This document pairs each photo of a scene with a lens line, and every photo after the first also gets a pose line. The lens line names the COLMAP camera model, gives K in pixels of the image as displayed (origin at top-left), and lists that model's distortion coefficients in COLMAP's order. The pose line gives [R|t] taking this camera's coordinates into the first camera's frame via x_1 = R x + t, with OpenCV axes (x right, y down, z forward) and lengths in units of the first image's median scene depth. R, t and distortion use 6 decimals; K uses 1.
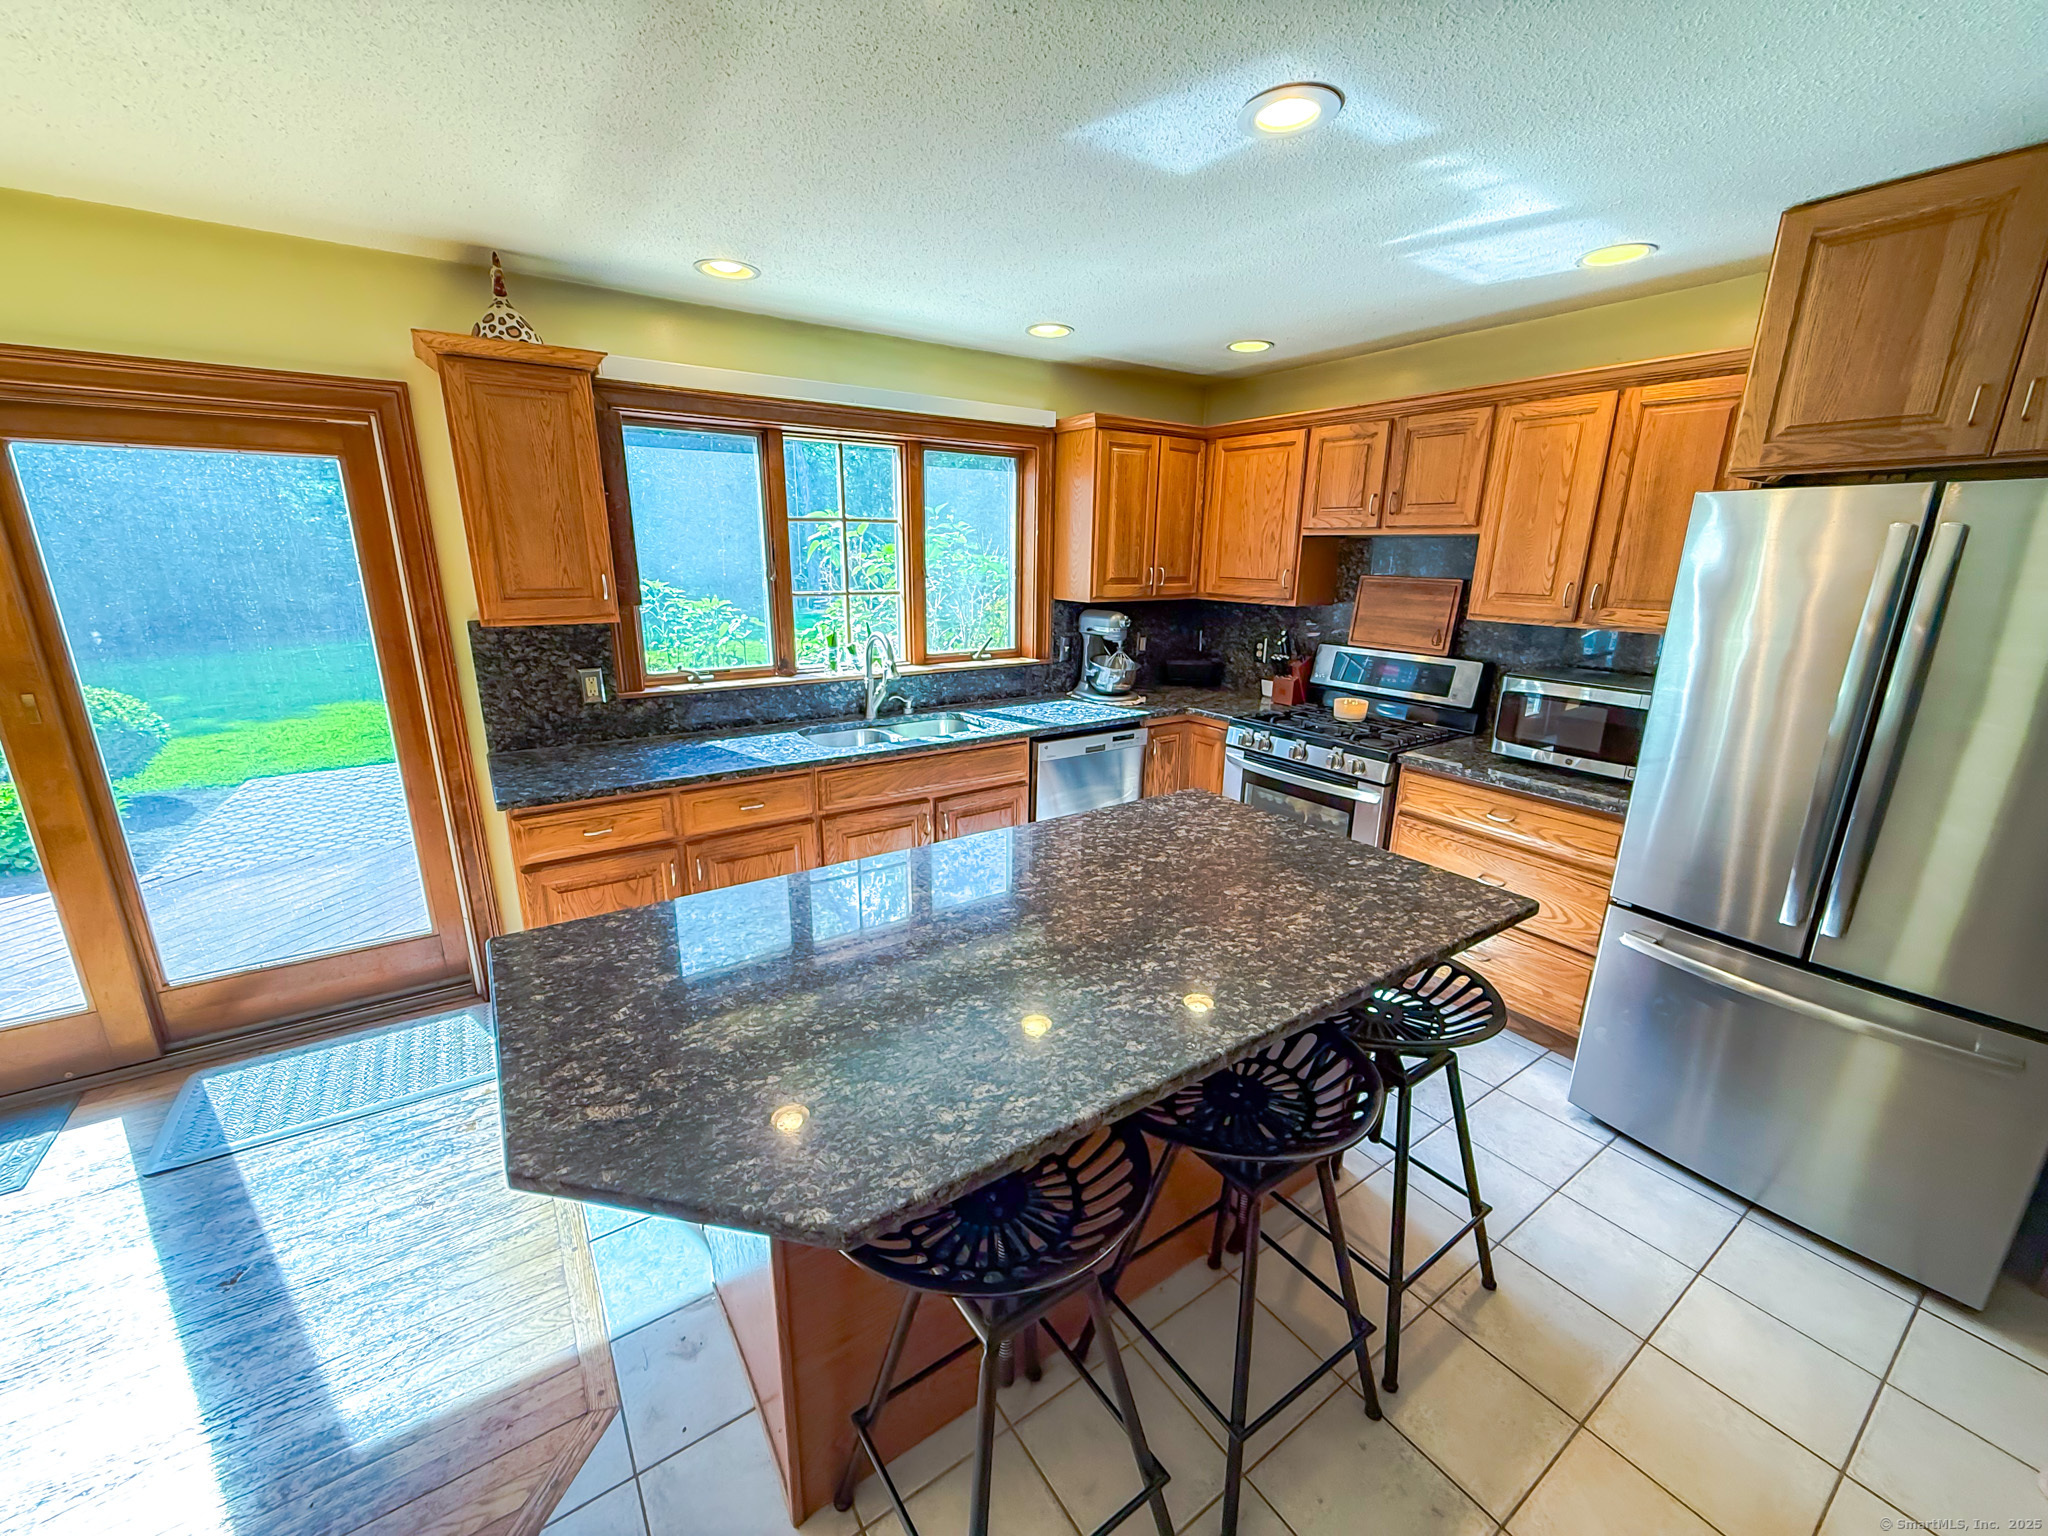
lens RADIAL K [[816.1, 0, 1017.3], [0, 816.1, 767.0], [0, 0, 1]] dist [0.001342, -0.000242]
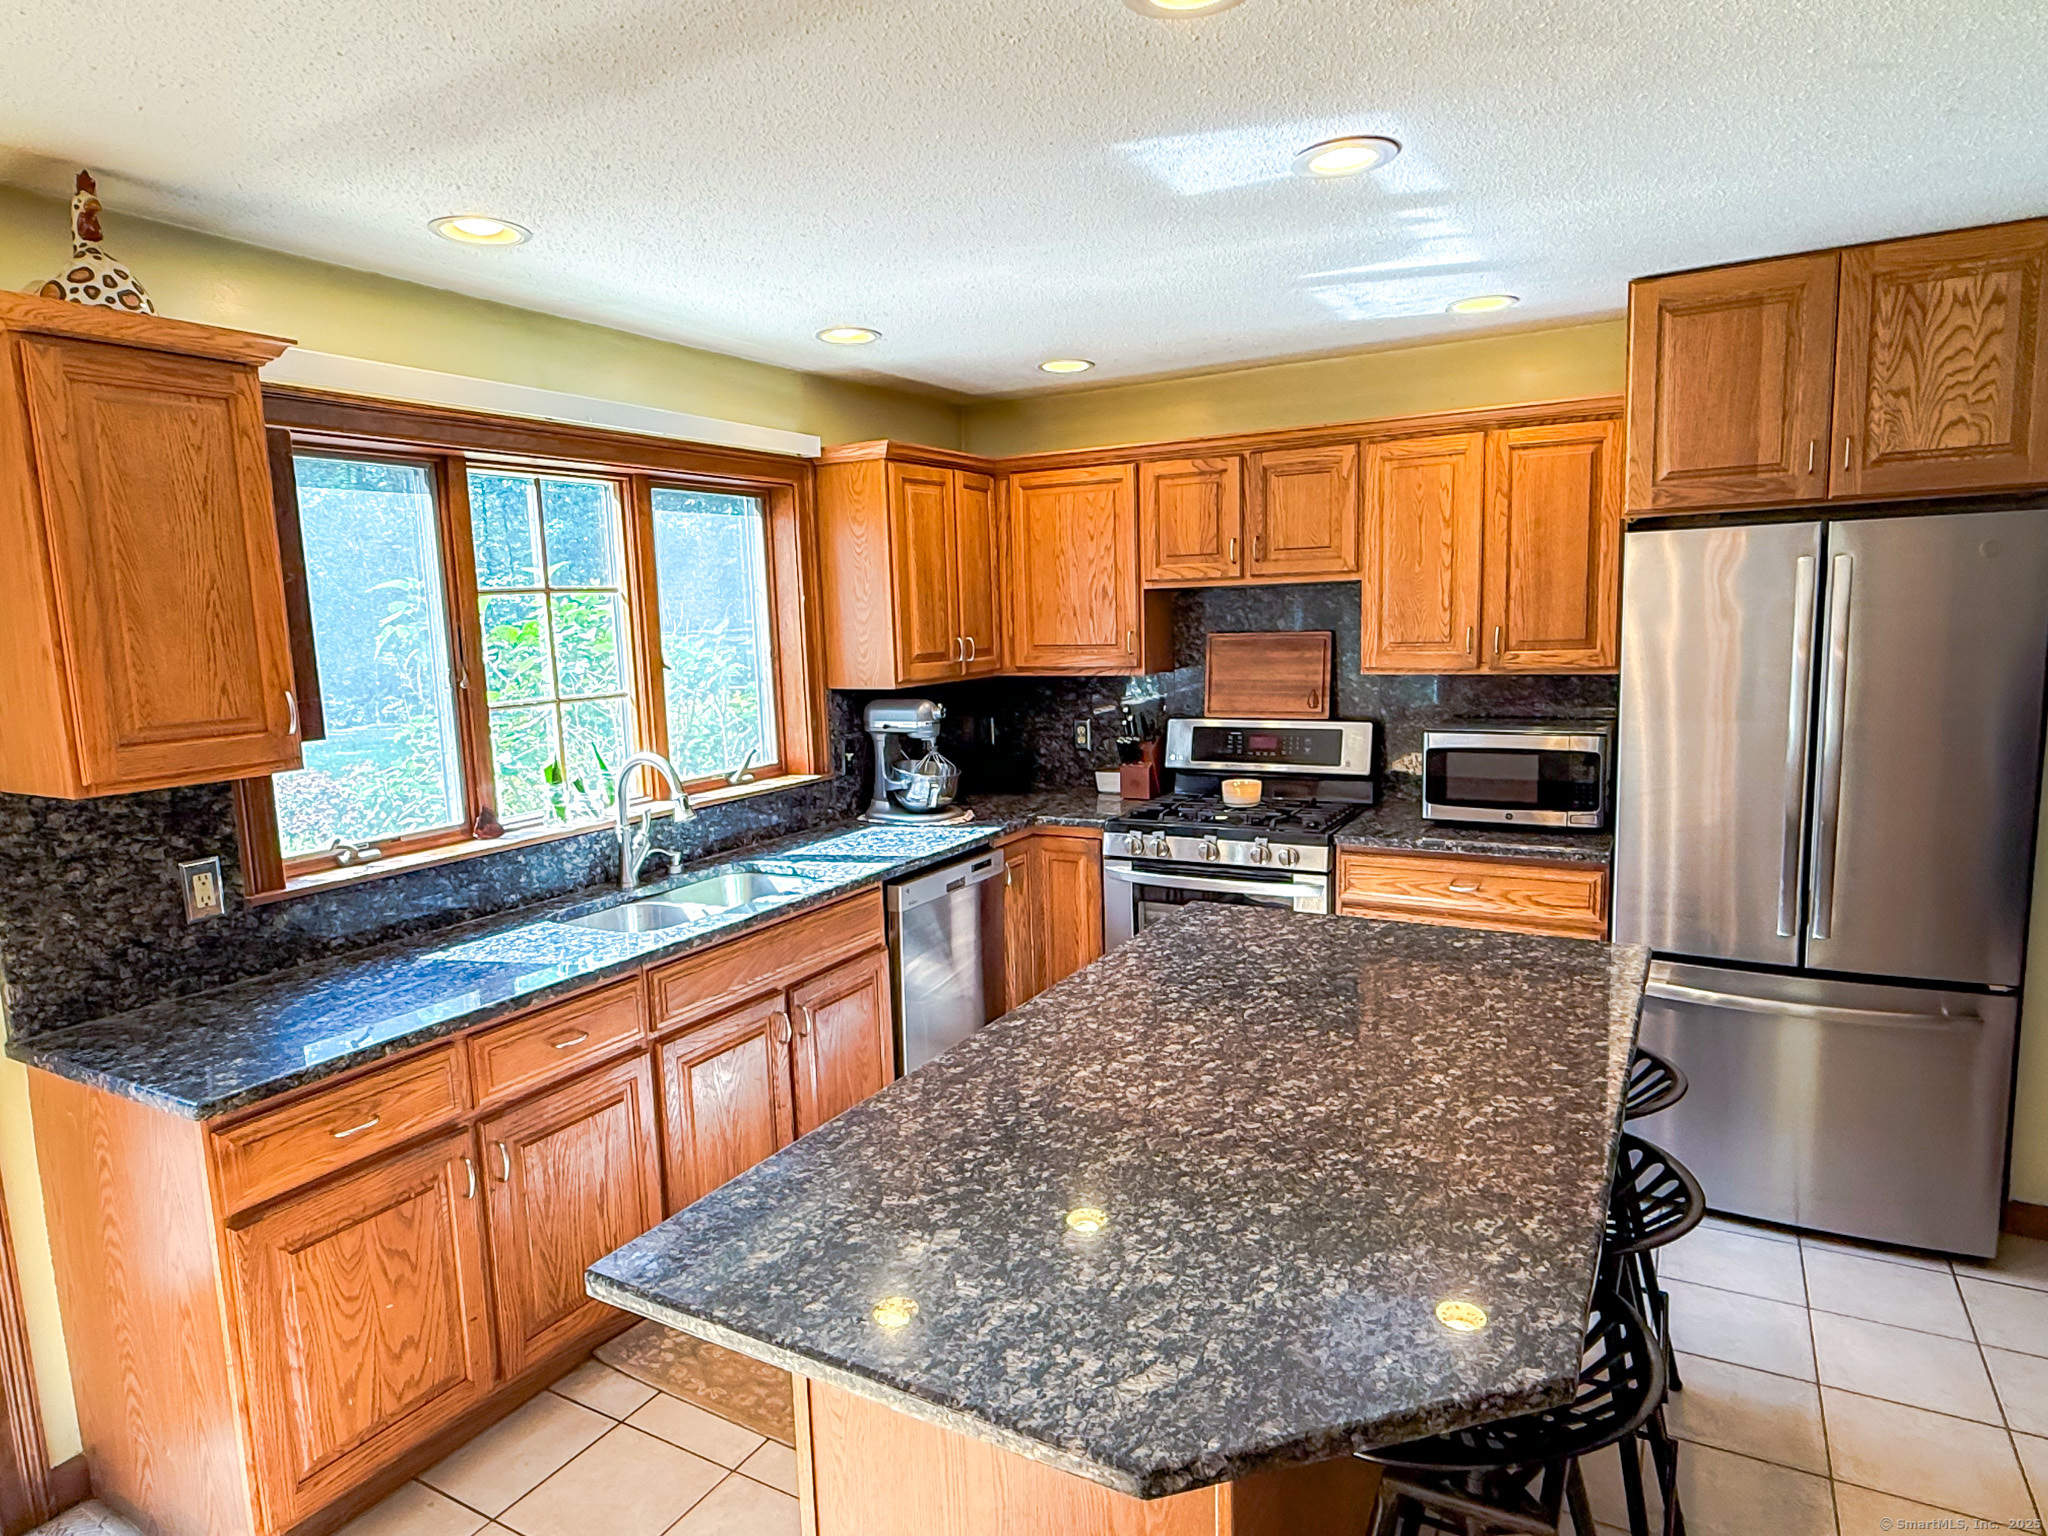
lens RADIAL K [[1214.8, 0, 1019.4], [0, 1214.8, 771.7], [0, 0, 1]] dist [0.000870, 0.000823]
pose [[0.895680, -0.099979, 0.433315, -0.345747], [0.157083, 0.982716, -0.097954, -0.007466], [-0.416033, 0.155802, 0.895903, -0.002178]]
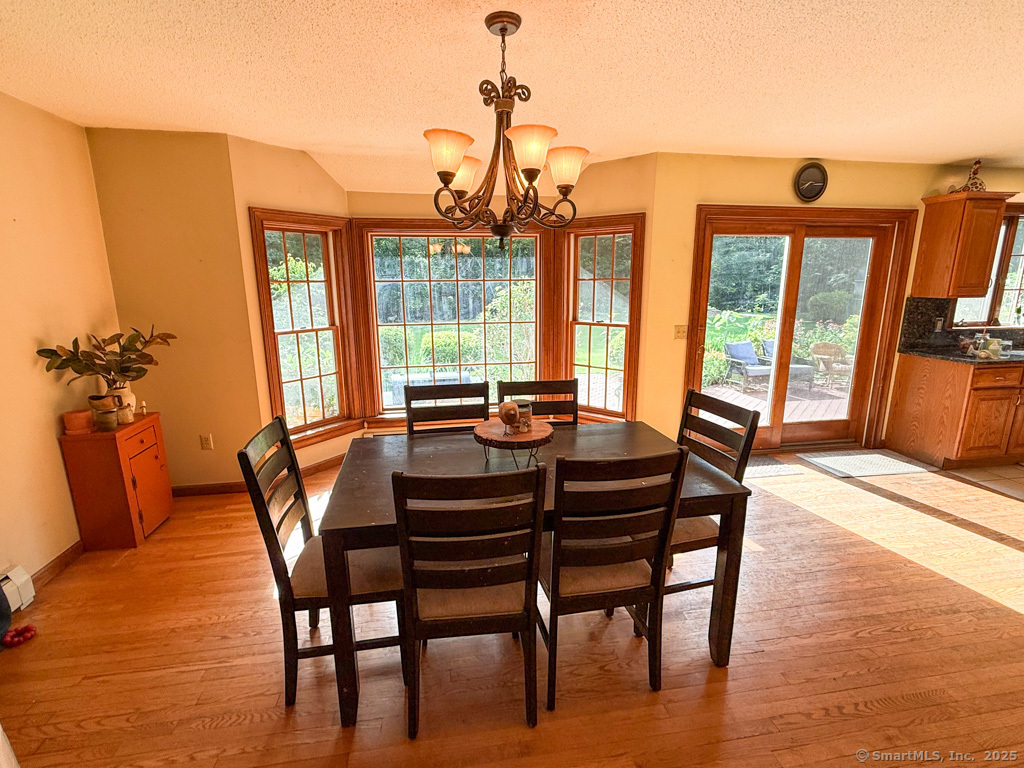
lens RADIAL K [[480.0, 0, 511.5], [0, 480.0, 384.5], [0, 0, 1]] dist [0.000860, 0.000107]
pose [[0.907666, 0.068049, -0.414139, -1.003430], [-0.090083, 0.995358, -0.033882, 0.226742], [0.409911, 0.068061, 0.909583, -0.771426]]
